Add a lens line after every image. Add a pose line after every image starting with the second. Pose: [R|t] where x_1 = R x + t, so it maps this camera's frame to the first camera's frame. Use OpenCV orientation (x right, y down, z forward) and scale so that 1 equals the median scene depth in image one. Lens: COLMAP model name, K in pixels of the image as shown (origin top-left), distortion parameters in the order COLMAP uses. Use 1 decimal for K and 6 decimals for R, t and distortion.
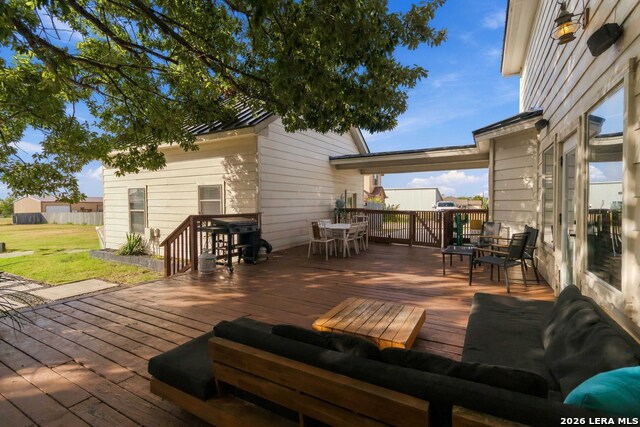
lens RADIAL K [[294.6, 0, 321.9], [0, 294.6, 211.2], [0, 0, 1]] dist [0.001918, 0.000076]
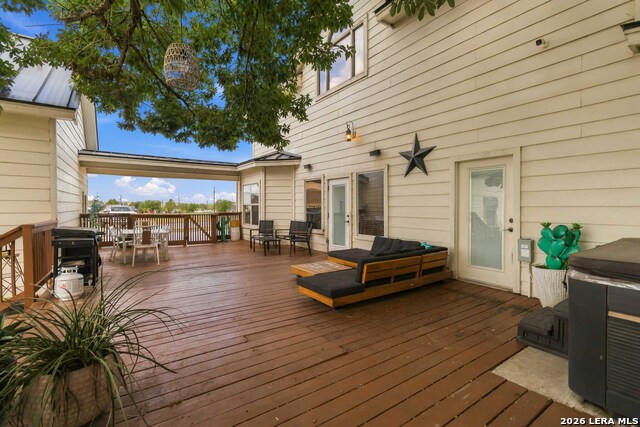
lens RADIAL K [[294.6, 0, 321.9], [0, 294.6, 211.2], [0, 0, 1]] dist [0.001918, 0.000076]
pose [[0.443618, -0.005326, 0.896200, -1.099980], [0.019010, 0.999813, -0.003468, 0.001843], [-0.896014, 0.018575, 0.443637, 0.103786]]
